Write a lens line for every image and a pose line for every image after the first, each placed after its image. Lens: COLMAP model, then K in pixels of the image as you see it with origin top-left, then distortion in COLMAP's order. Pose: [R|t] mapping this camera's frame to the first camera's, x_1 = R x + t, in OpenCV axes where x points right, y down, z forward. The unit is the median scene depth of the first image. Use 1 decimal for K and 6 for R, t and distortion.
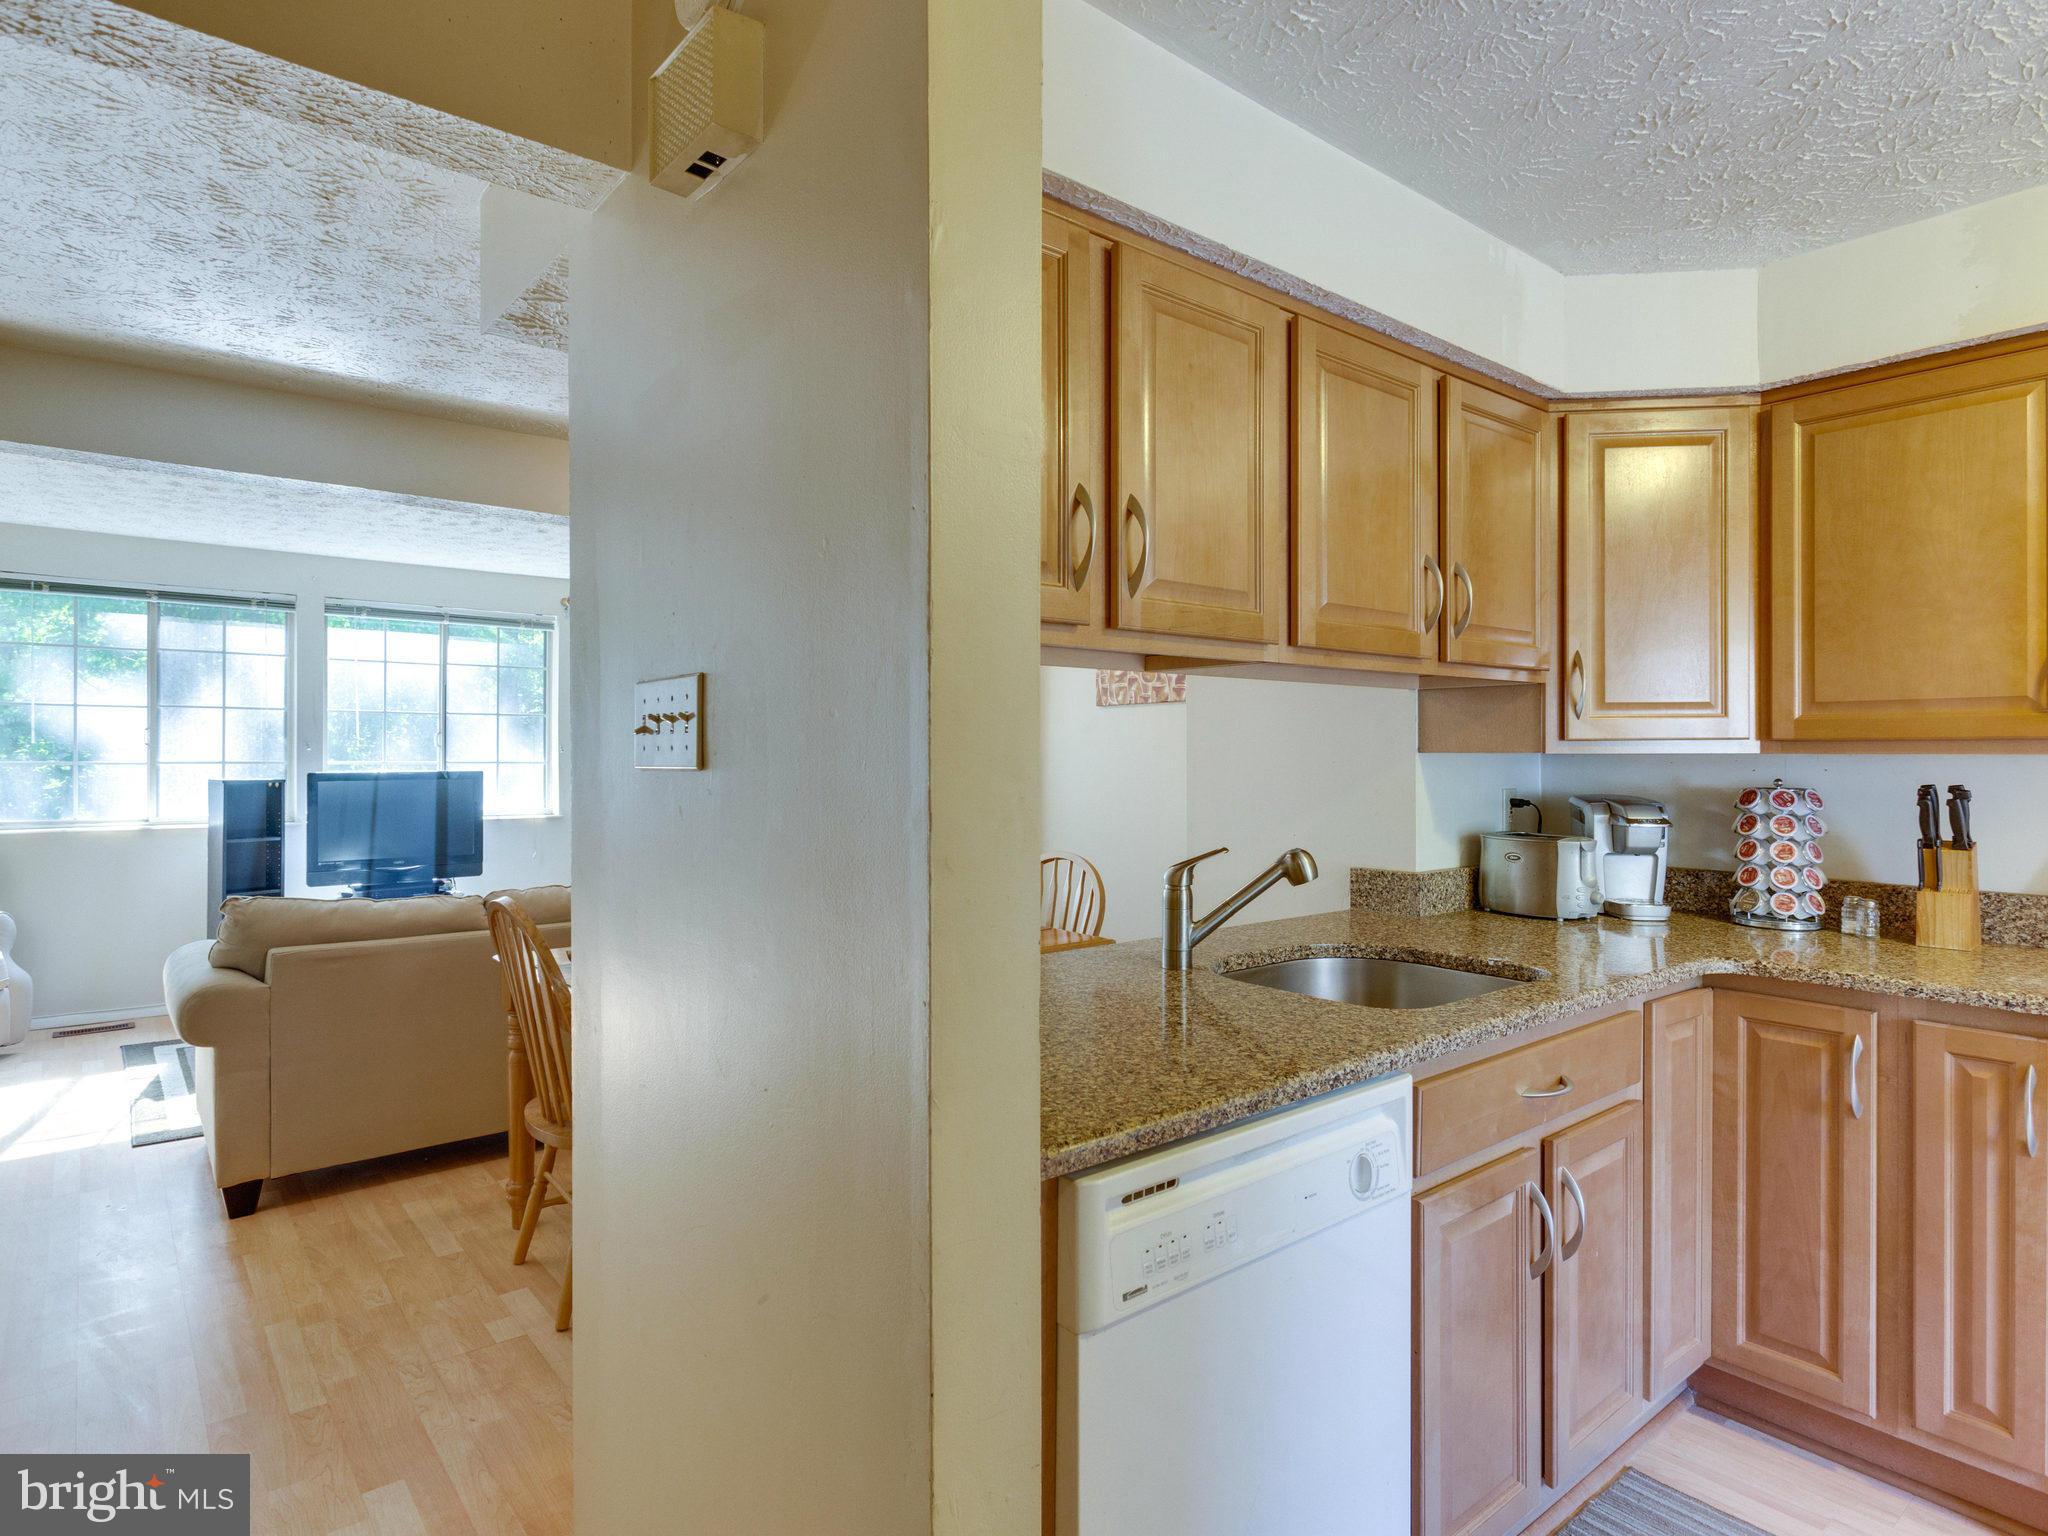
lens RADIAL K [[1126.2, 0, 1019.8], [0, 1126.2, 762.5], [0, 0, 1]] dist [0.004297, -0.002218]
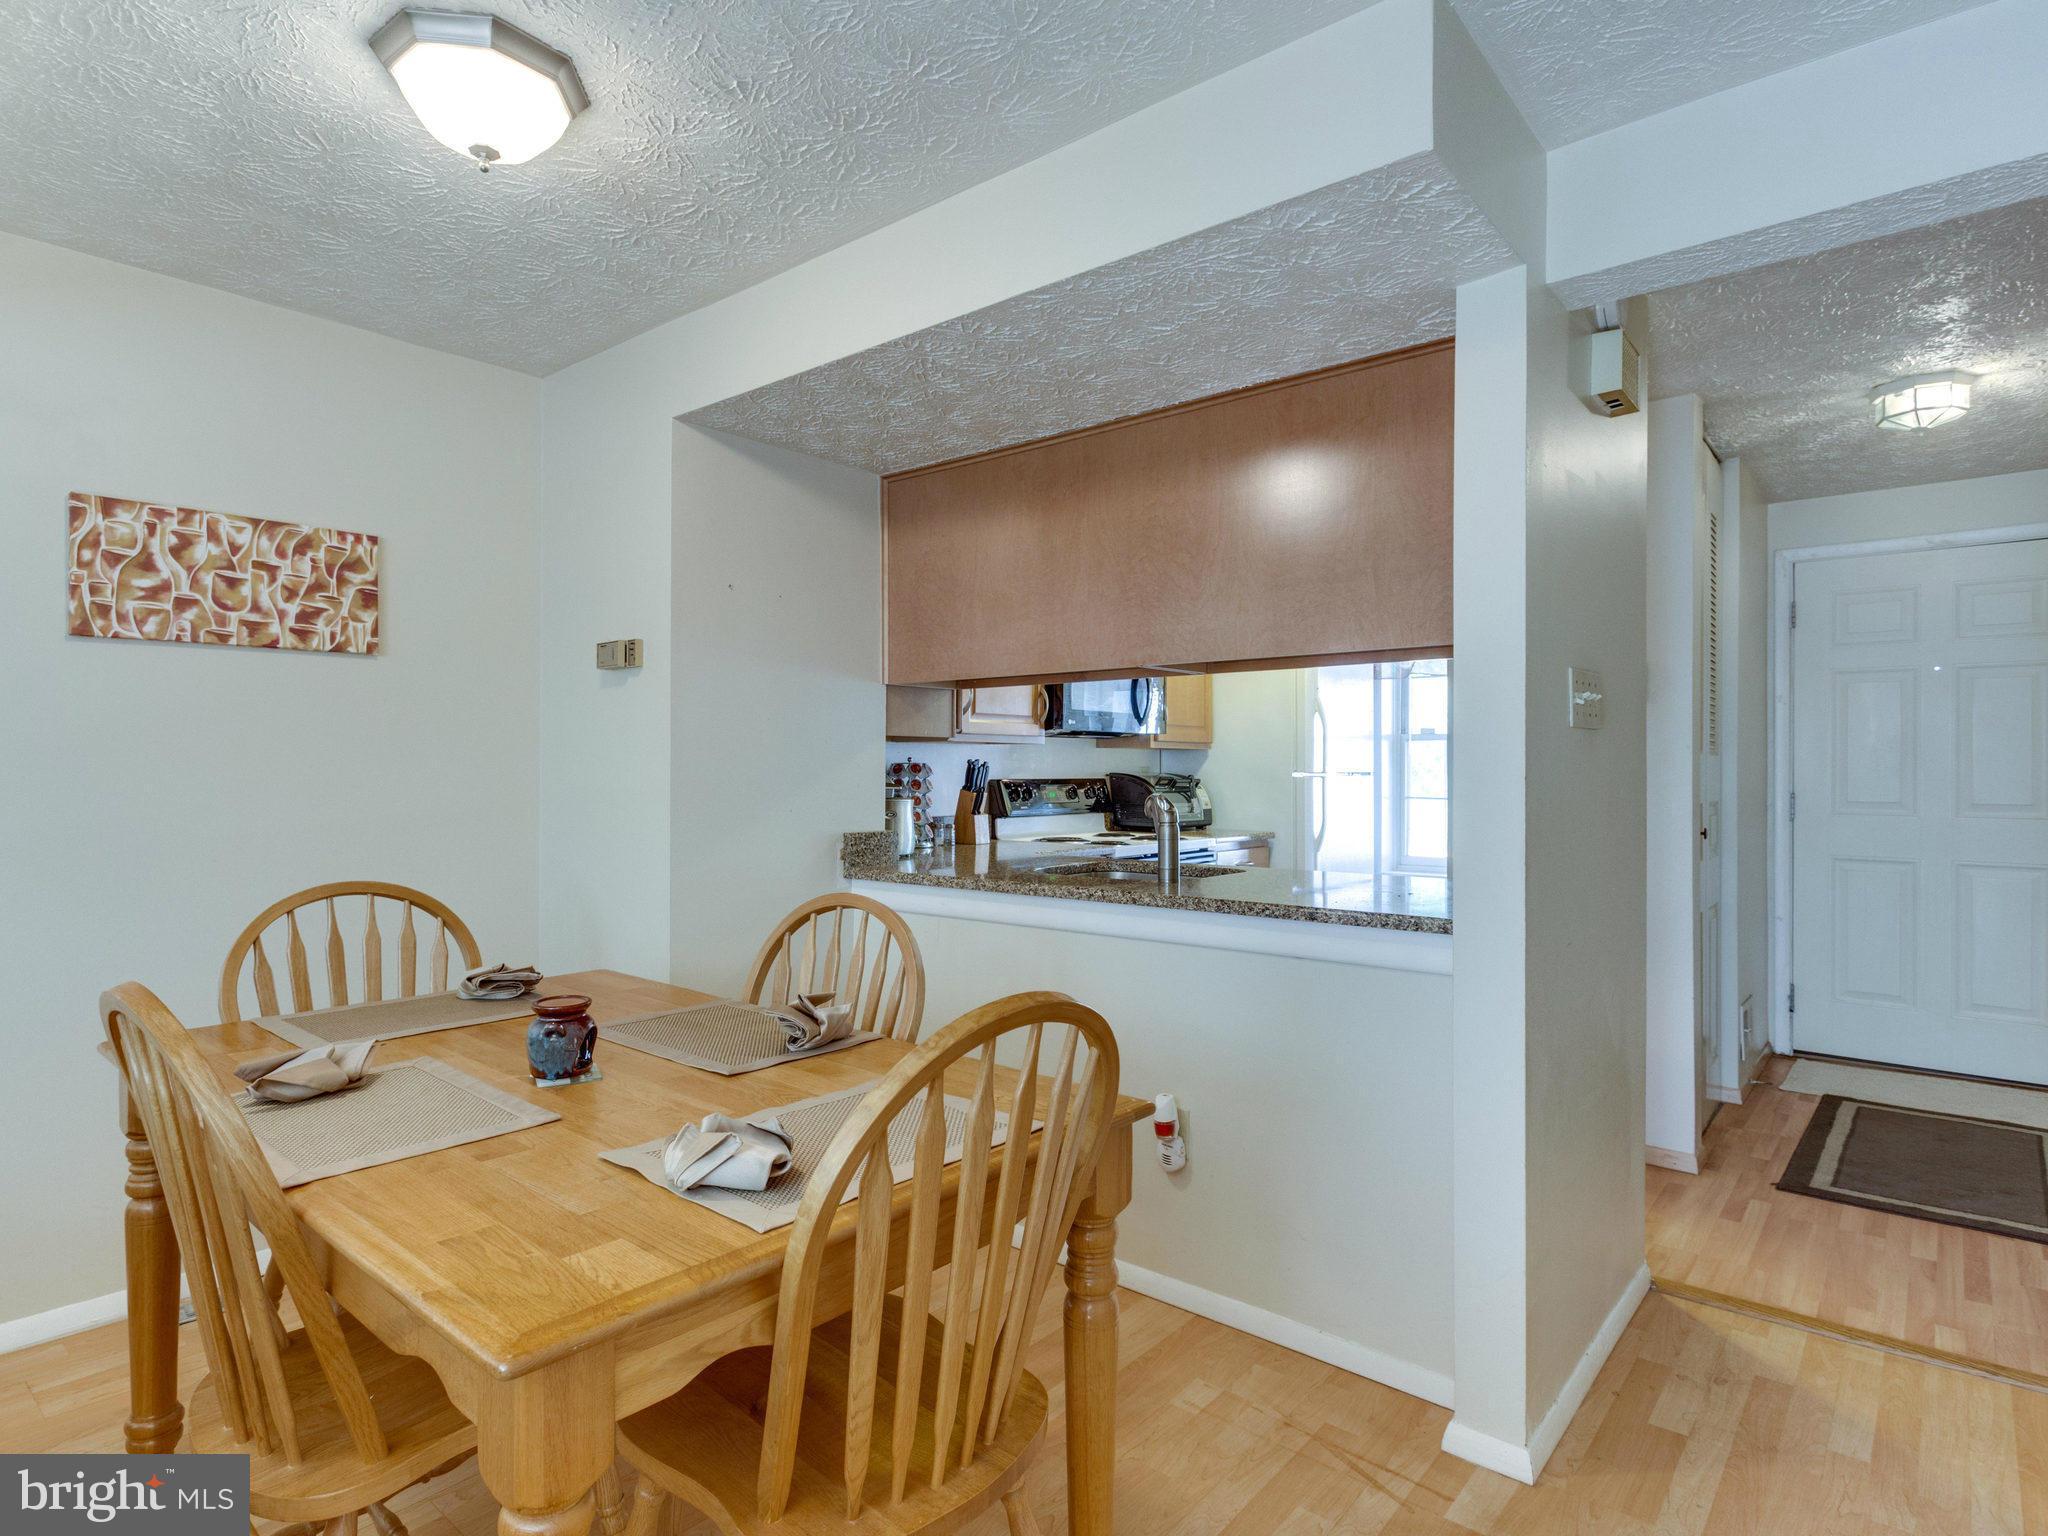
lens RADIAL K [[1126.2, 0, 1019.8], [0, 1126.2, 762.5], [0, 0, 1]] dist [0.004297, -0.002218]
pose [[-0.190604, 0.003999, 0.981659, -1.085722], [0.006057, 0.999977, -0.002898, 0.030749], [-0.981648, 0.005394, -0.190624, 1.289079]]
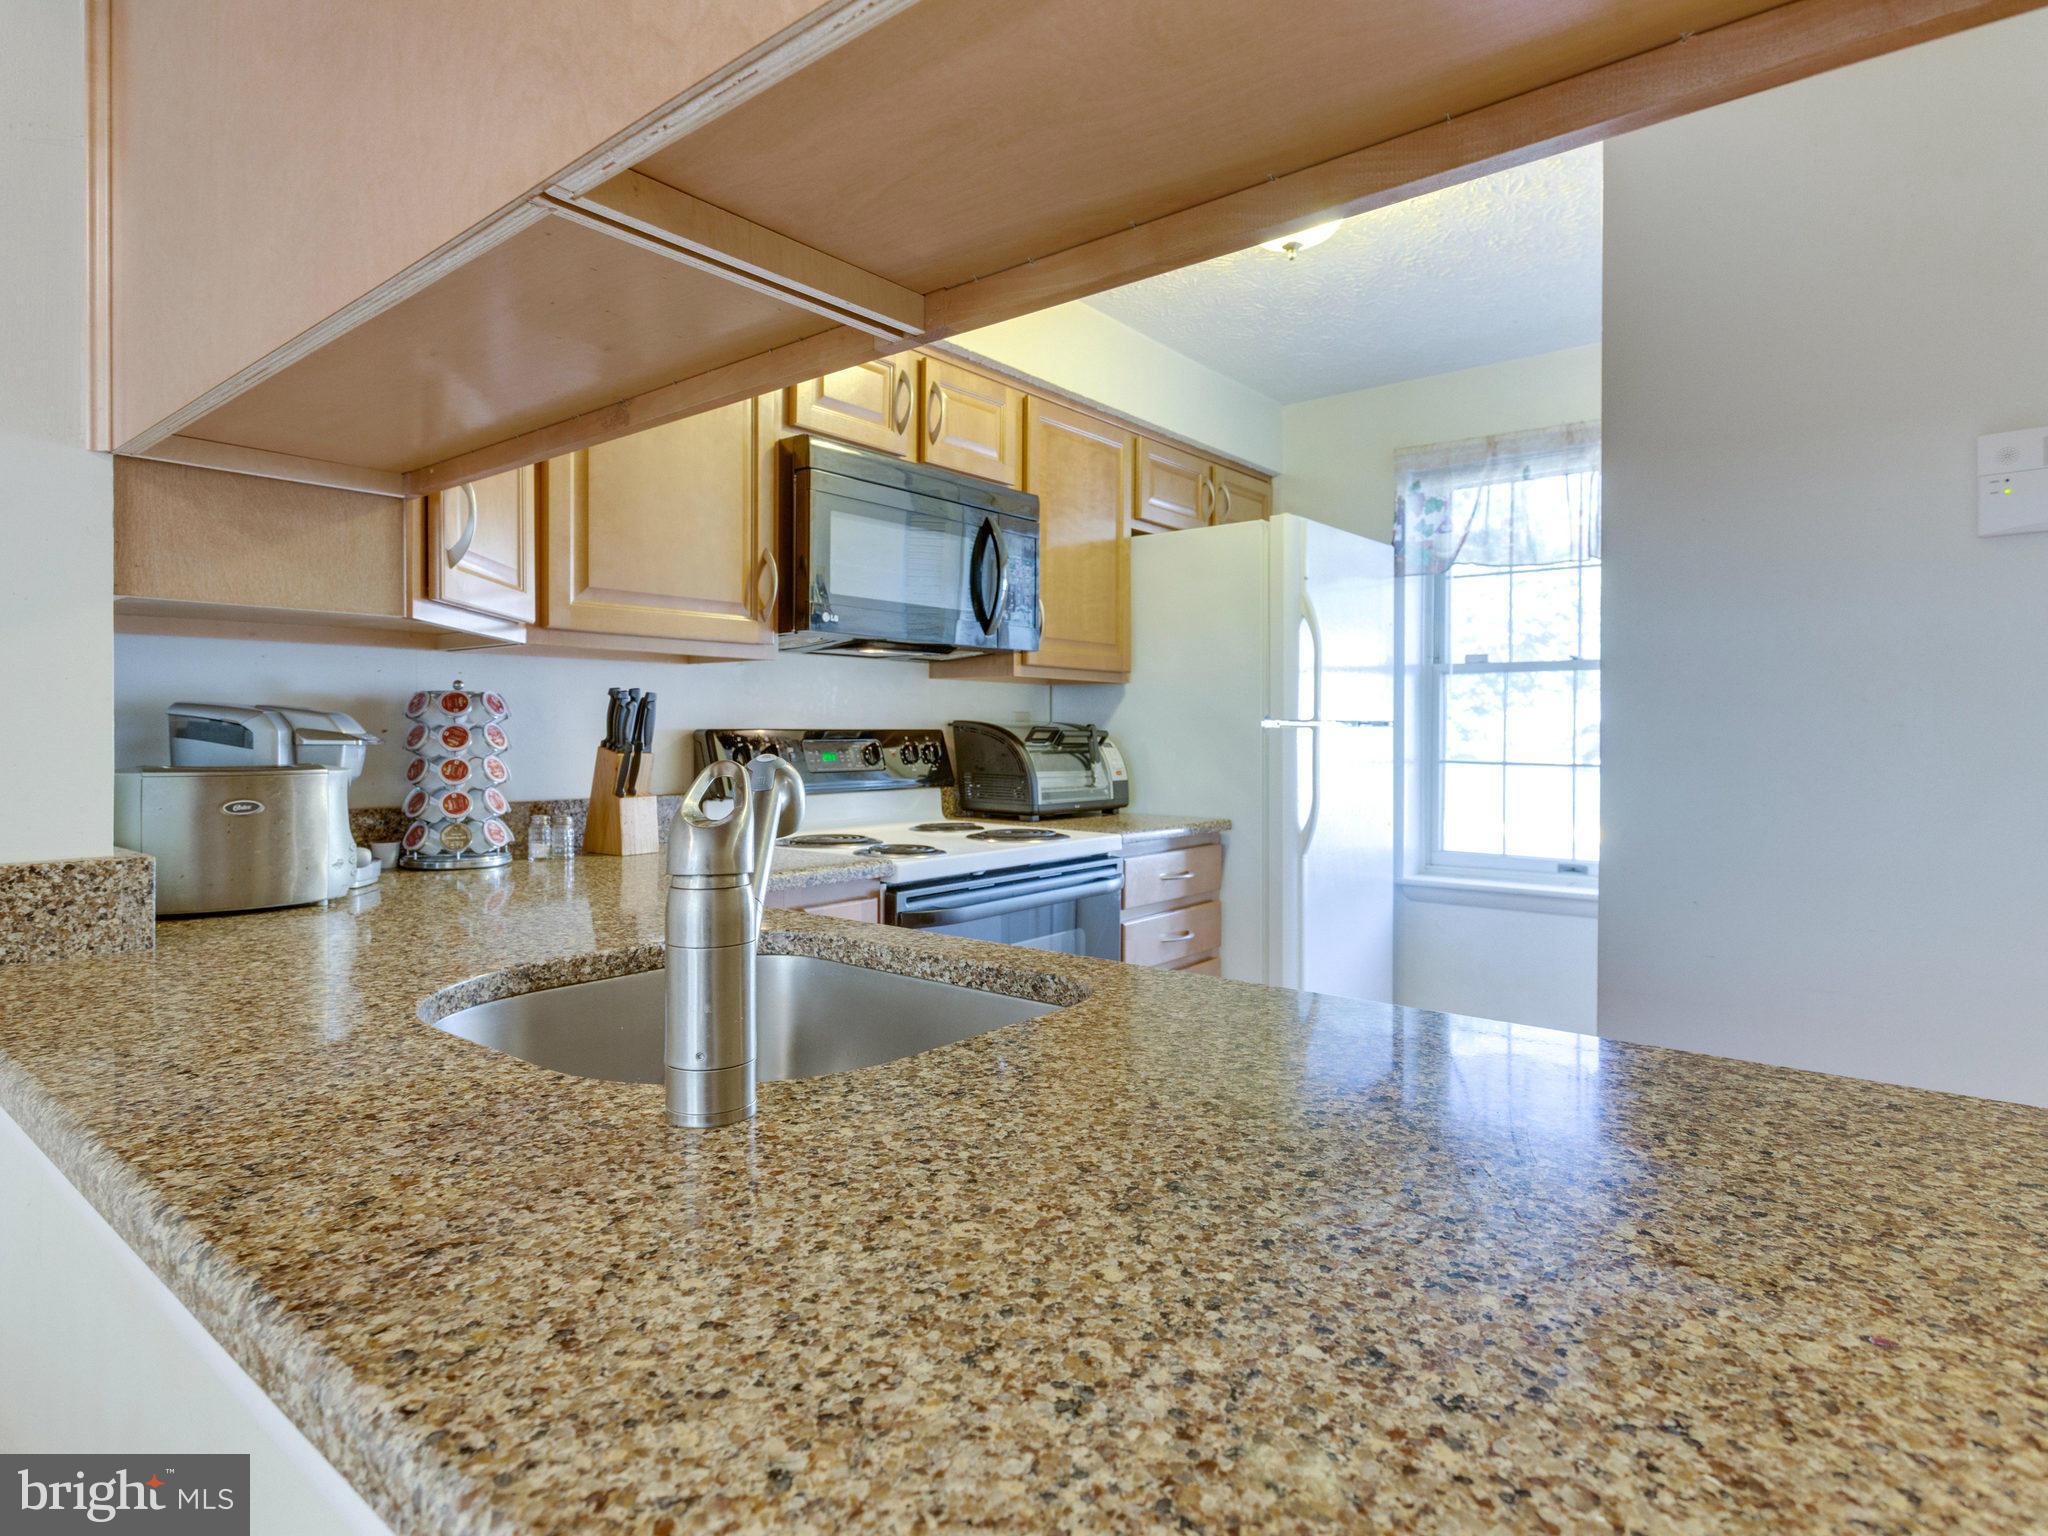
lens RADIAL K [[1112.4, 0, 1005.5], [0, 1112.4, 732.5], [0, 0, 1]] dist [0.004007, -0.000260]
pose [[-0.186887, -0.003305, 0.982376, -0.187884], [0.005525, 0.999975, 0.004415, 0.055929], [-0.982366, 0.006253, -0.186864, 0.856126]]
